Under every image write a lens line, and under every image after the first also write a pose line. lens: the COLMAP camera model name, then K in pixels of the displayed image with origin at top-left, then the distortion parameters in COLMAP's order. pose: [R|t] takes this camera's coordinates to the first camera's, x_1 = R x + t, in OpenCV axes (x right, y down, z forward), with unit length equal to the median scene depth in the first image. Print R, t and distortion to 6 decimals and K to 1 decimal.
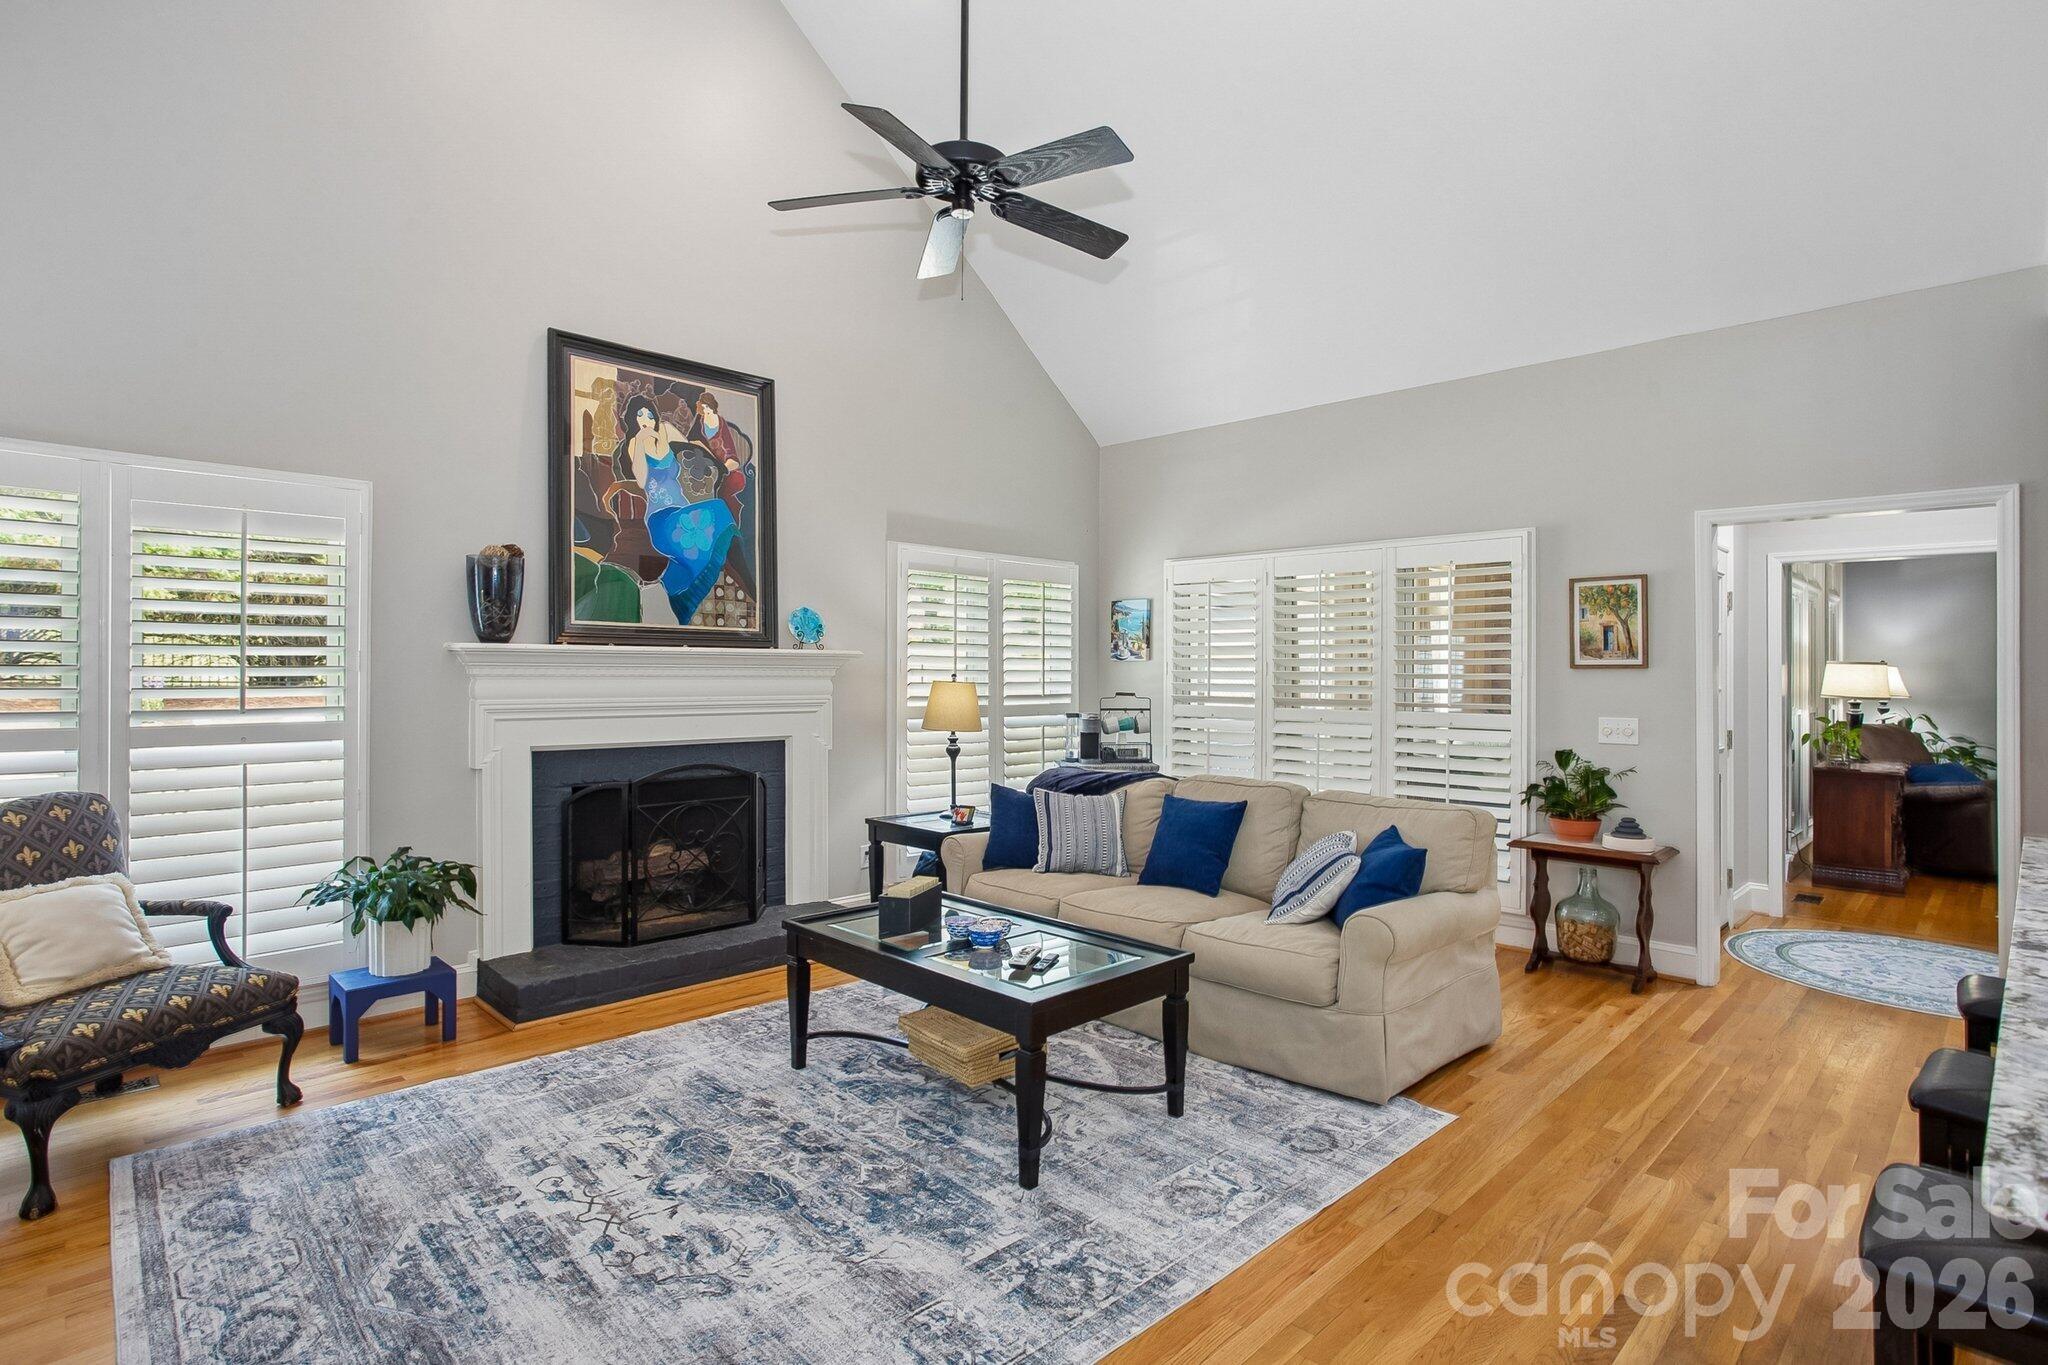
lens RADIAL K [[1020.1, 0, 1024.0], [0, 1020.1, 682.5], [0, 0, 1]] dist [-0.059812, 0.034942]
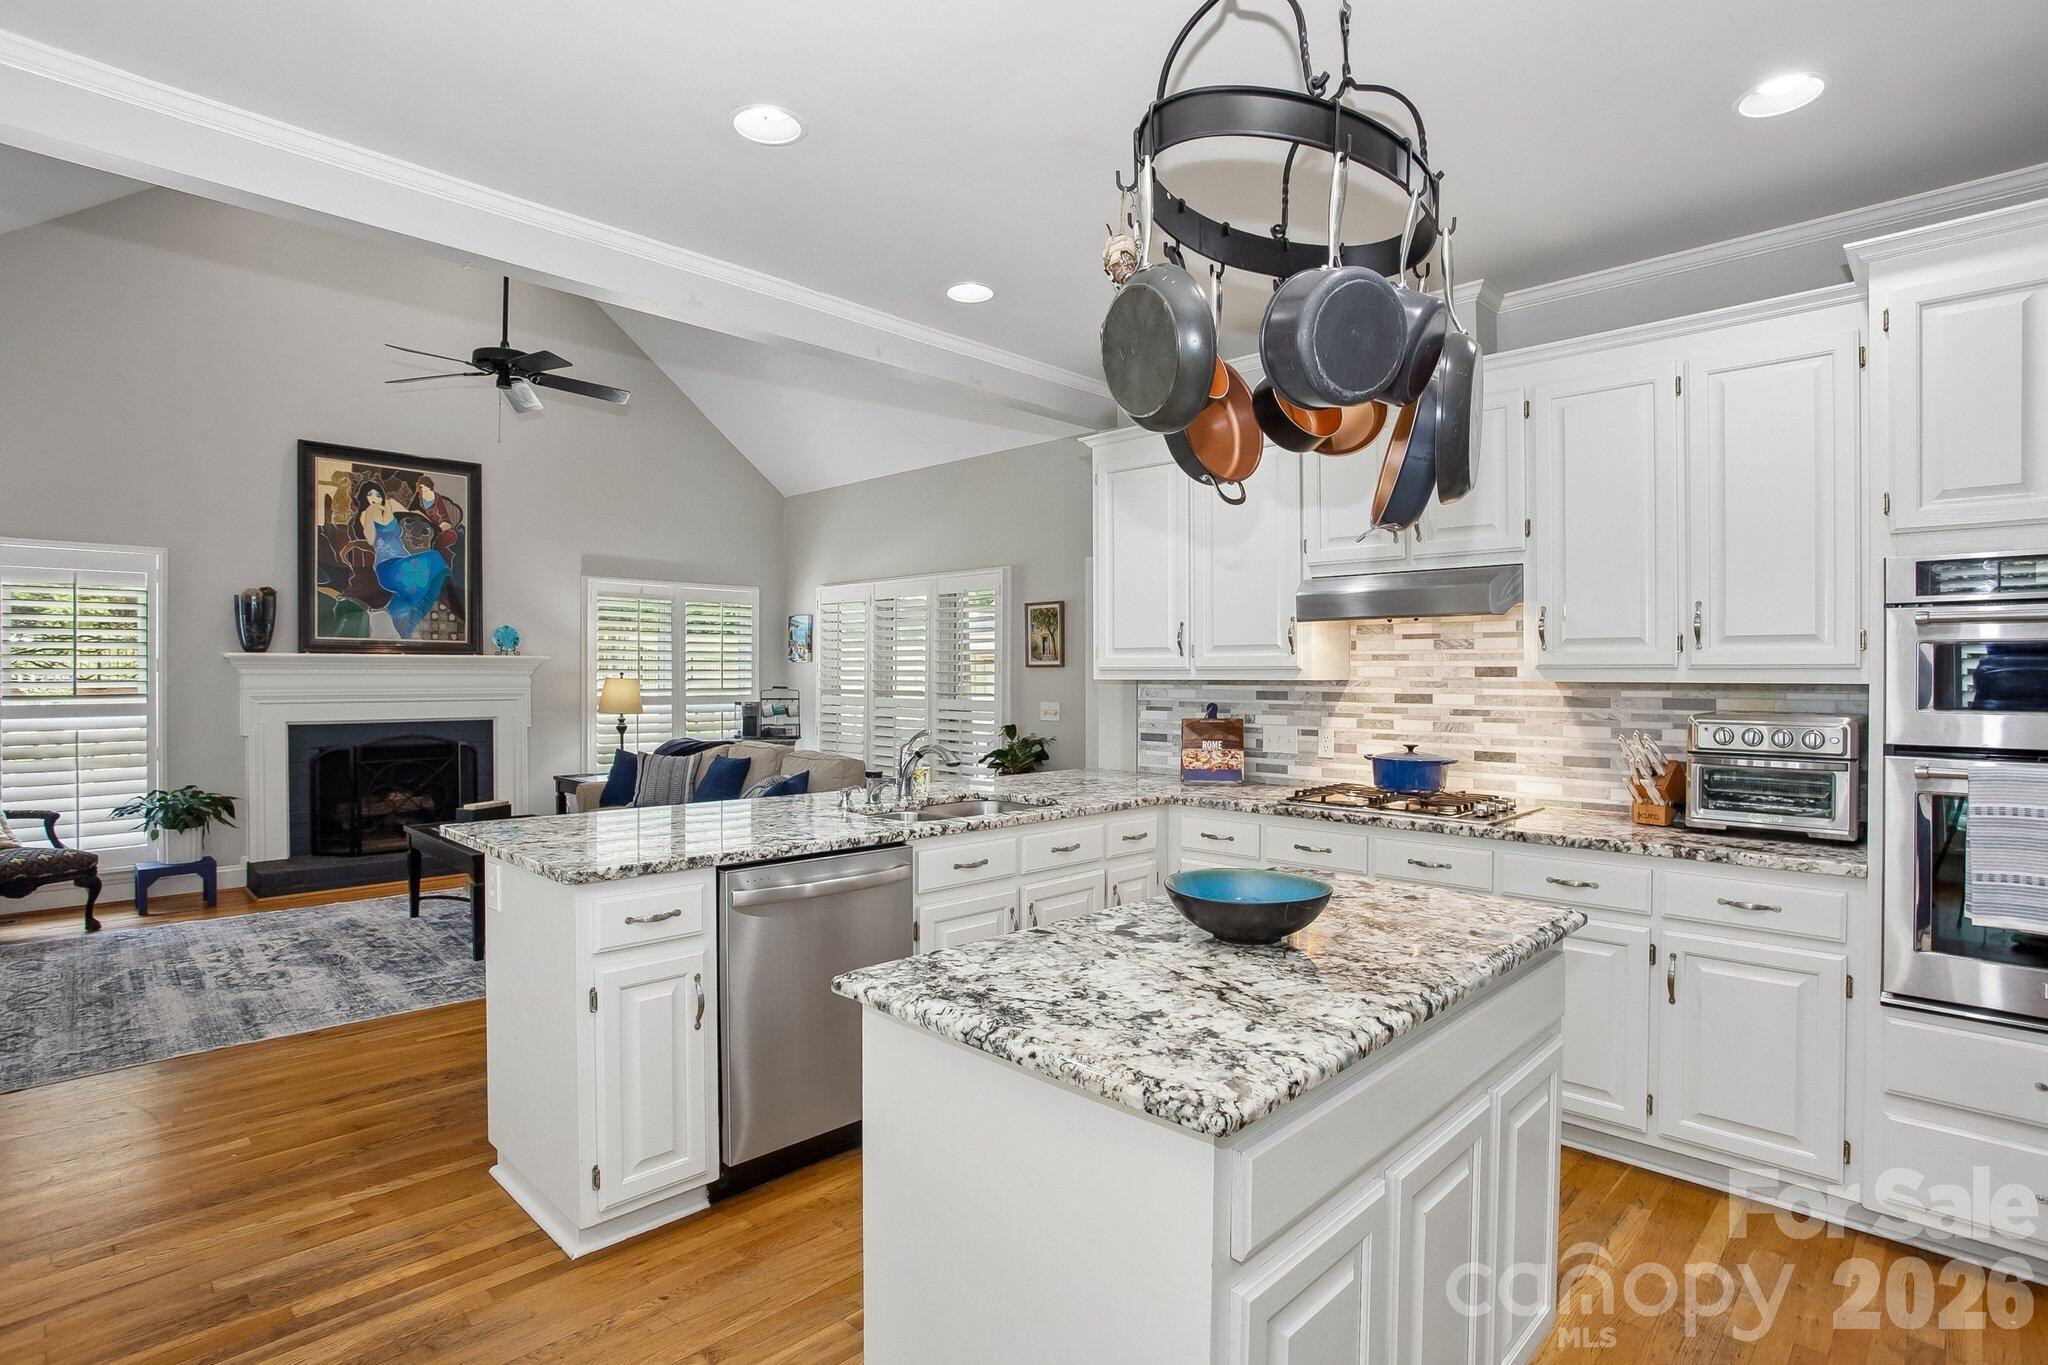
lens RADIAL K [[1016.6, 0, 1024.0], [0, 1016.6, 682.5], [0, 0, 1]] dist [-0.069231, 0.024872]
pose [[0.999914, -0.001601, 0.013029, 0.540730], [0.001598, 0.999999, 0.000233, 0.006847], [-0.013030, -0.000212, 0.999915, -0.437134]]
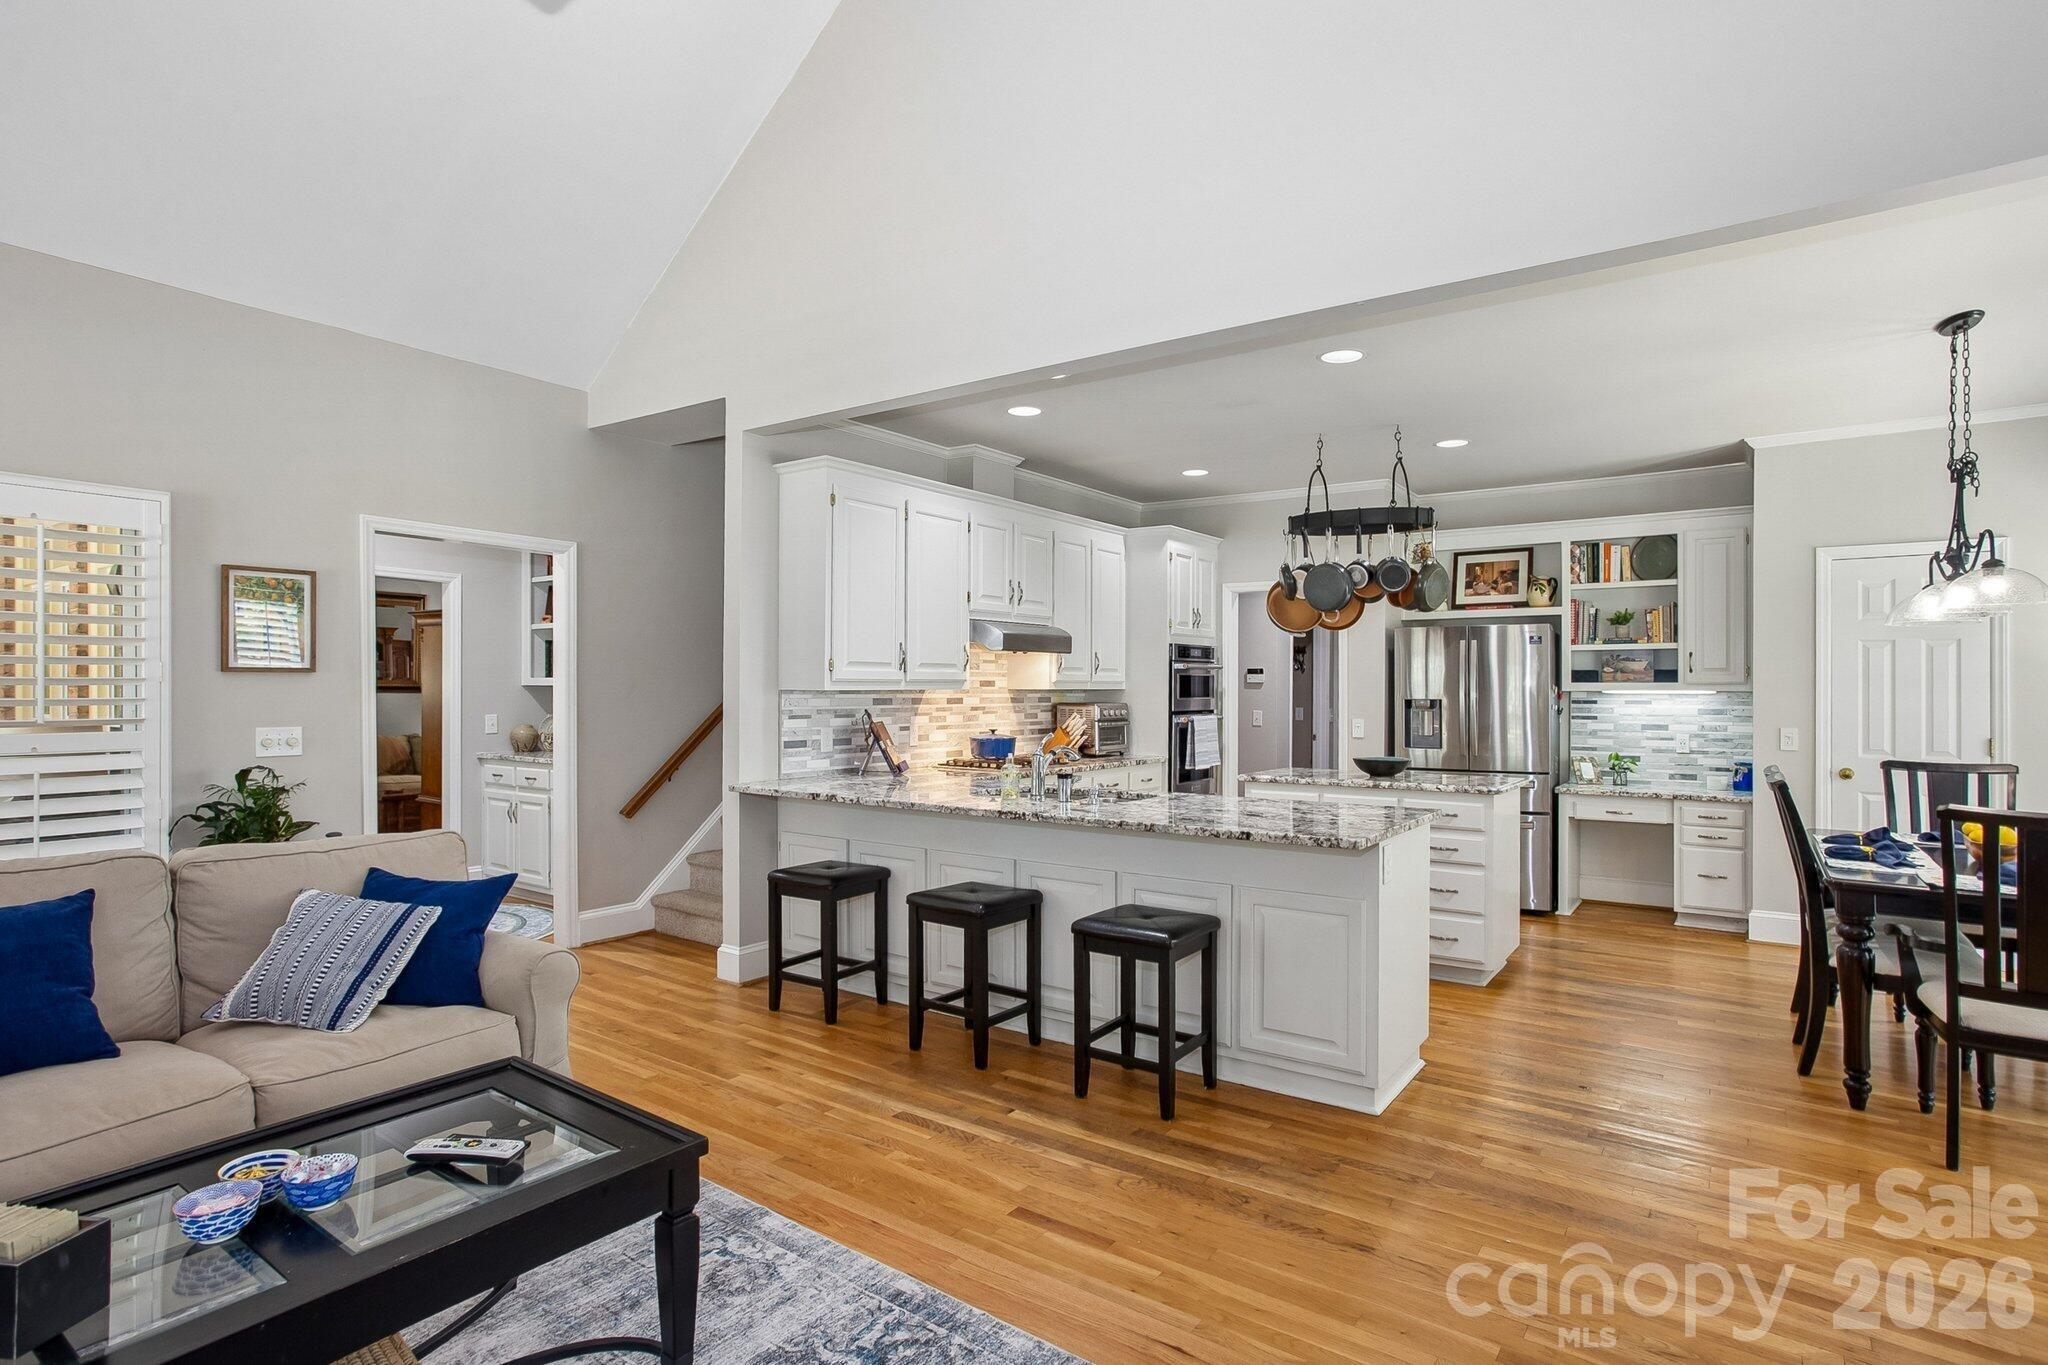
lens RADIAL K [[1042.3, 0, 1024.0], [0, 1042.3, 682.5], [0, 0, 1]] dist [-0.026625, 0.000408]
pose [[-0.160526, -0.003423, 0.987026, -0.421545], [0.001869, 0.999991, 0.003772, -0.006984], [-0.987030, 0.002450, -0.160519, 0.493414]]
